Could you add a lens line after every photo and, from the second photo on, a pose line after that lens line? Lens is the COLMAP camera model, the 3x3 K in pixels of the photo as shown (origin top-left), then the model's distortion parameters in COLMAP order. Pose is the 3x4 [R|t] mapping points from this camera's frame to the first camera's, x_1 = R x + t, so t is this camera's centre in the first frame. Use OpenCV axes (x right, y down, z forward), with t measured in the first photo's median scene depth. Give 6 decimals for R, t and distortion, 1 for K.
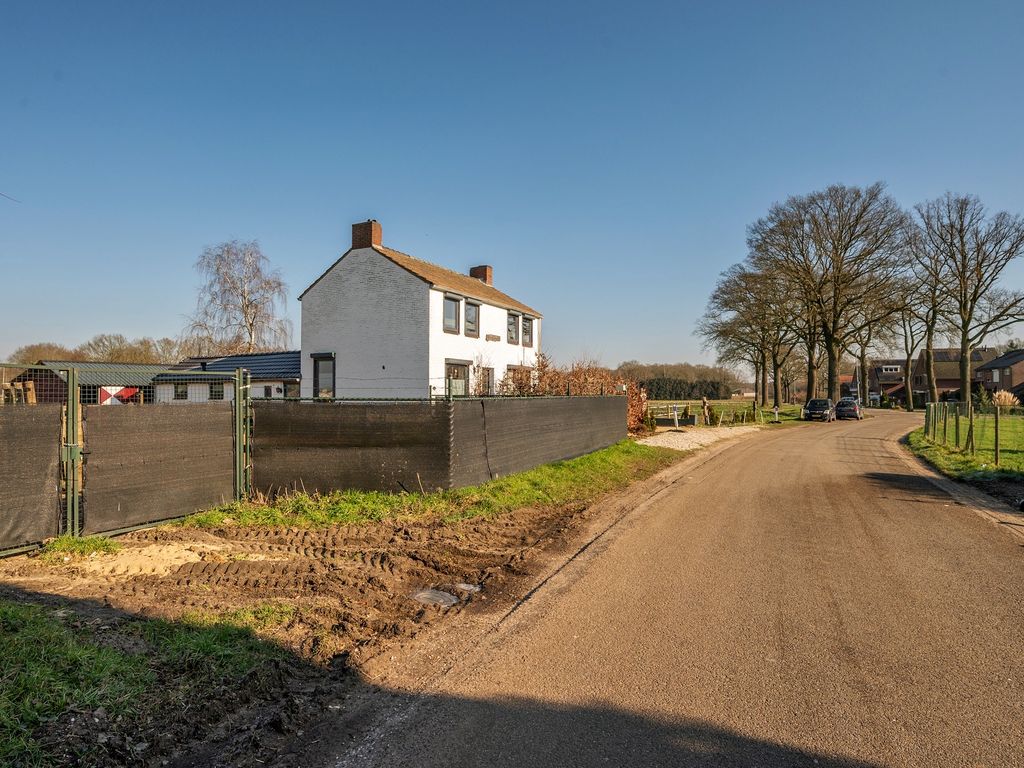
lens RADIAL K [[593.7, 0, 512.0], [0, 593.7, 384.0], [0, 0, 1]] dist [0.002314, 0.000313]
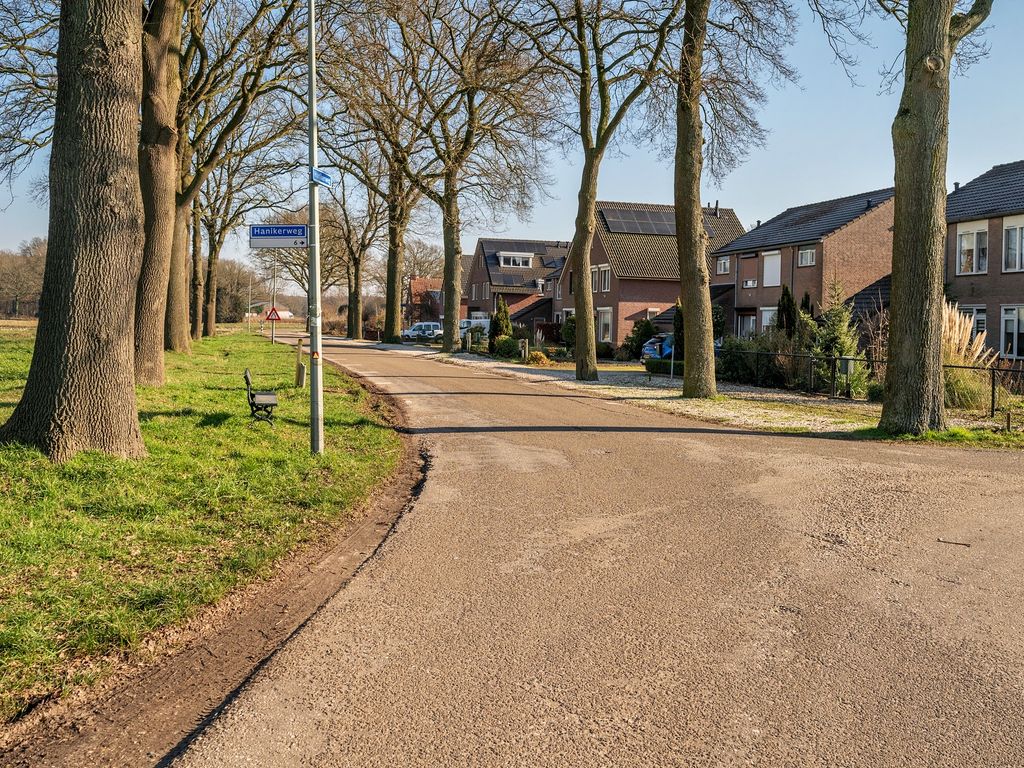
lens RADIAL K [[908.9, 0, 511.0], [0, 908.9, 373.1], [0, 0, 1]] dist [-0.001045, 0.001003]
pose [[0.840353, -0.003929, 0.542025, 0.365625], [-0.039753, 0.996834, 0.068859, 0.015490], [-0.540579, -0.079413, 0.837537, 0.584893]]
